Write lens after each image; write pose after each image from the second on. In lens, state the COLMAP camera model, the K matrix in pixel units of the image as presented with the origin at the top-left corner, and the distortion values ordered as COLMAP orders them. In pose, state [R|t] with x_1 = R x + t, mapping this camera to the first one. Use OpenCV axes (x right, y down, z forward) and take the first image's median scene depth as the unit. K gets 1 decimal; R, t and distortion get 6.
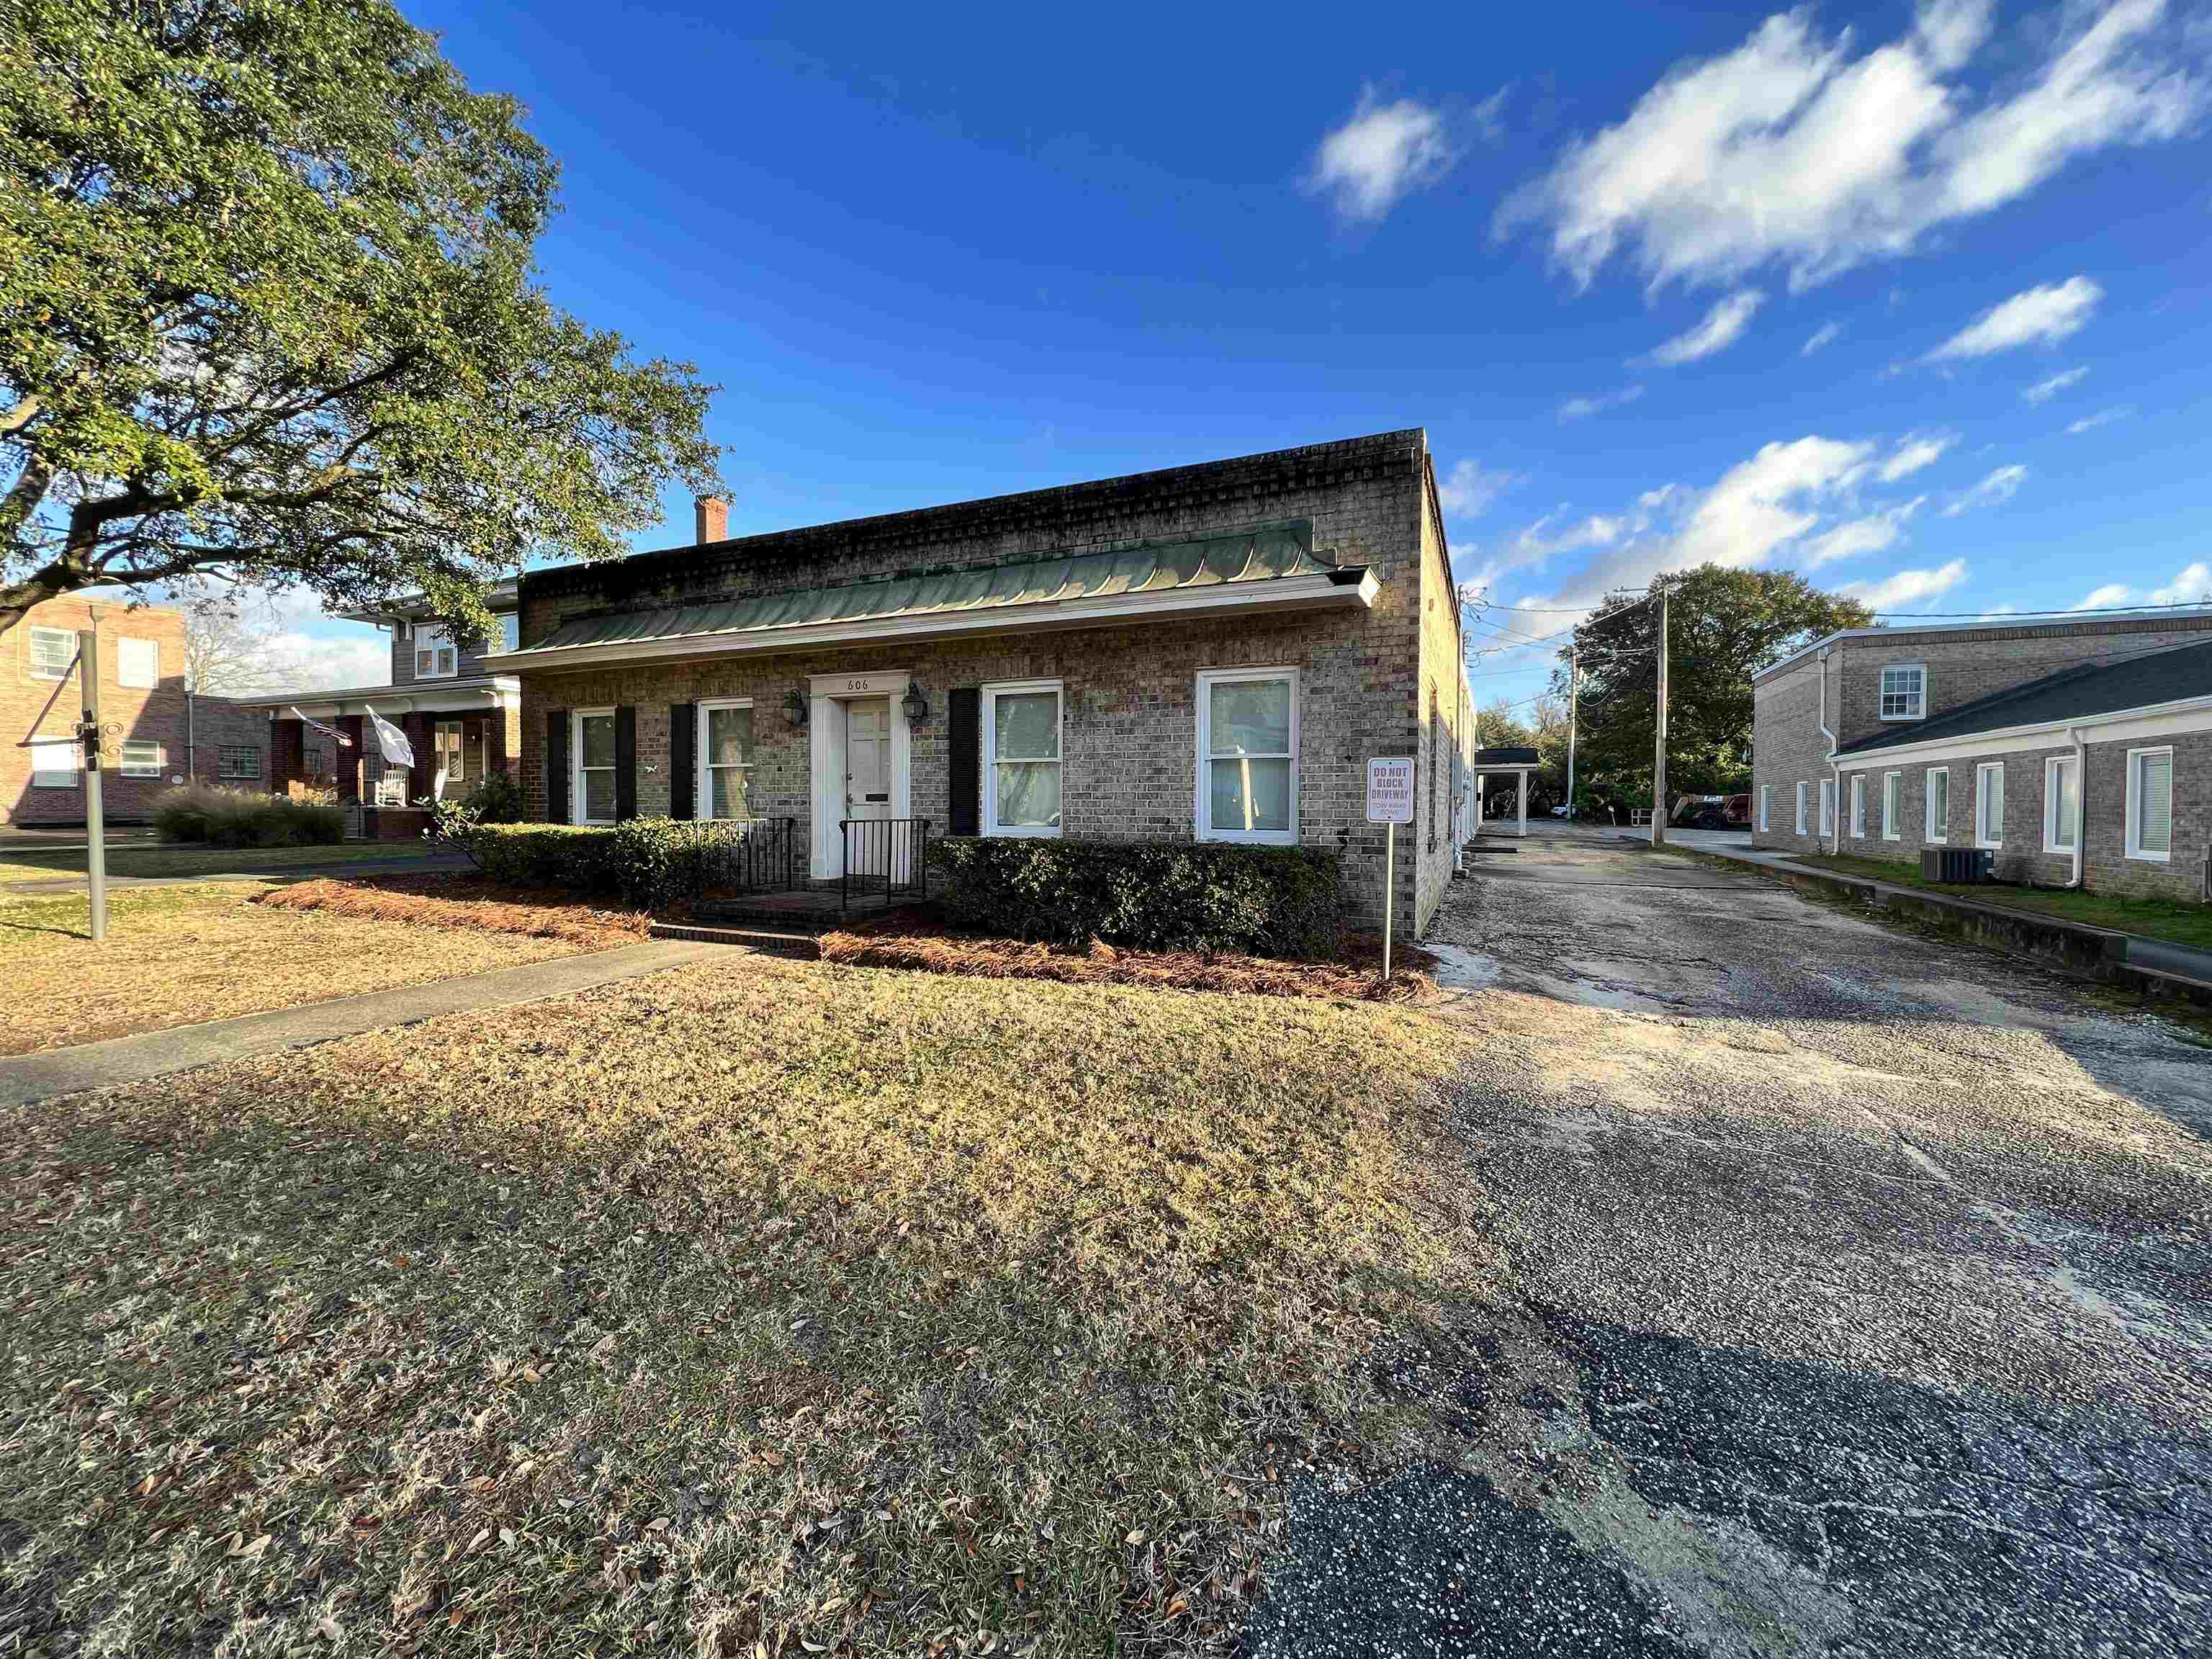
lens RADIAL K [[888.9, 0, 1109.1], [0, 888.9, 820.2], [0, 0, 1]] dist [0.000696, -0.000047]
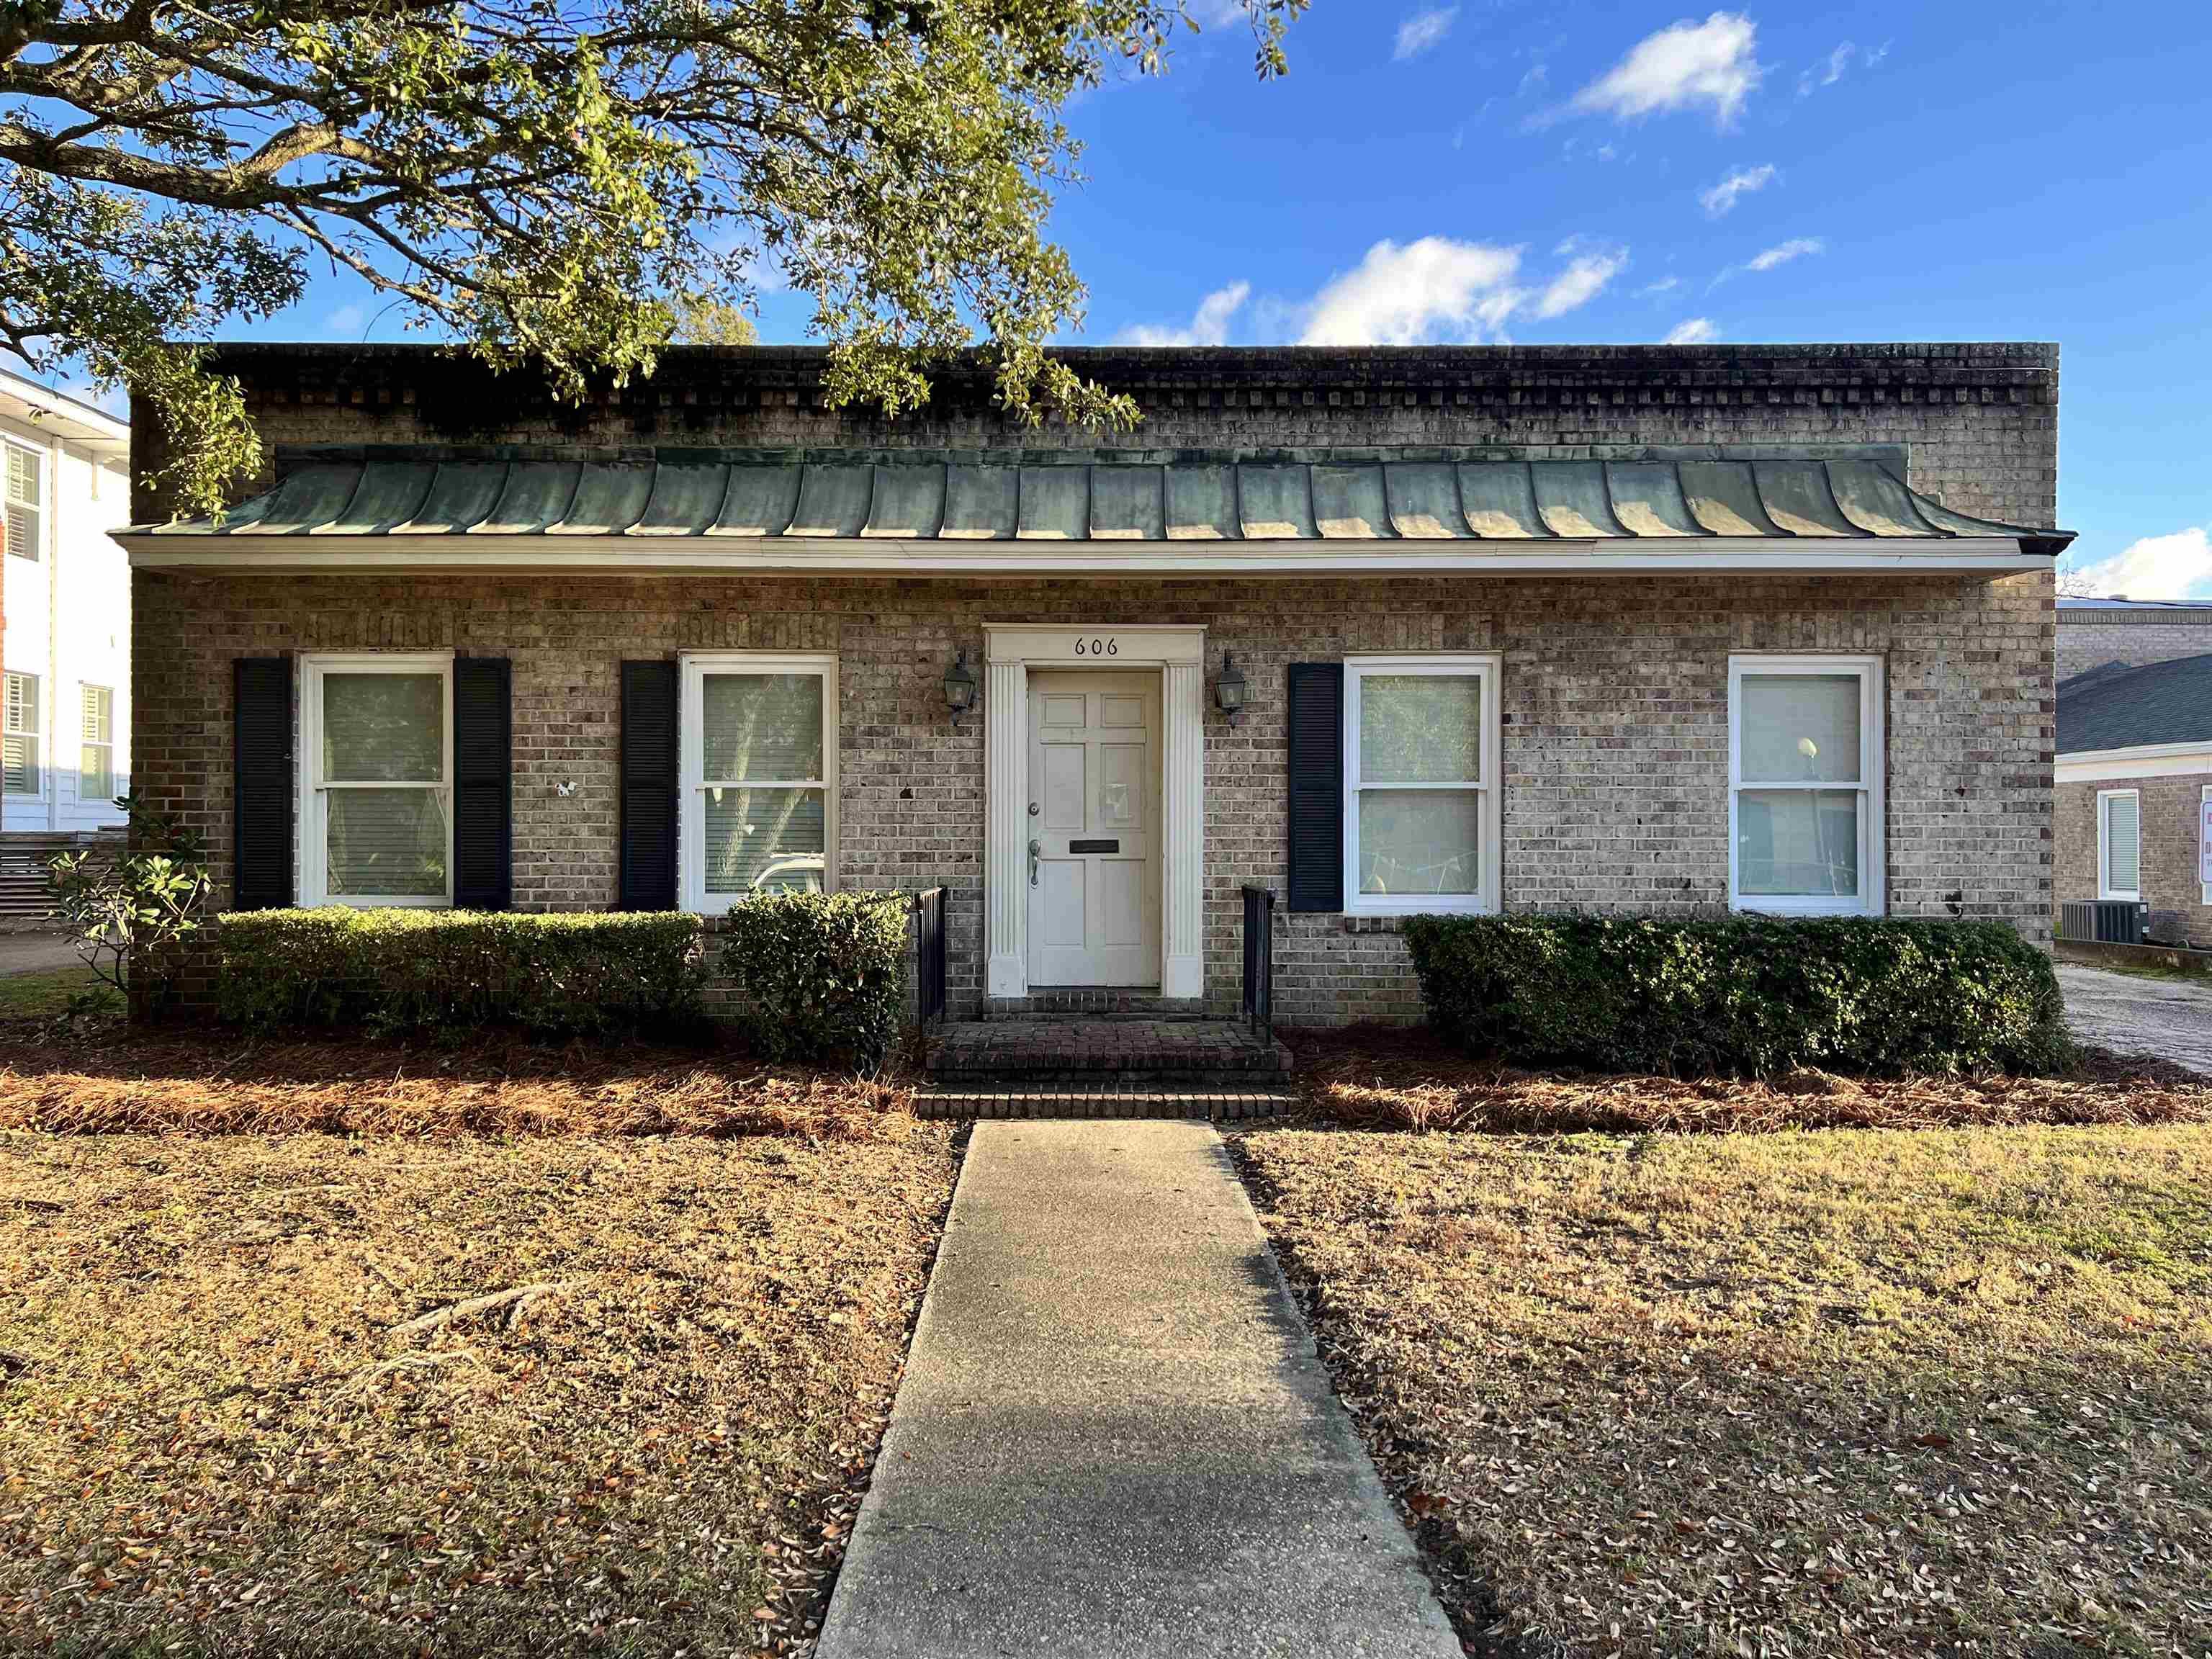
lens RADIAL K [[1654.0, 0, 1100.2], [0, 1654.0, 833.6], [0, 0, 1]] dist [0.015113, -0.008157]
pose [[0.916124, -0.002020, 0.400890, -0.760549], [0.010207, 0.999781, -0.018288, -0.016825], [-0.400765, 0.020846, 0.915944, 0.058242]]
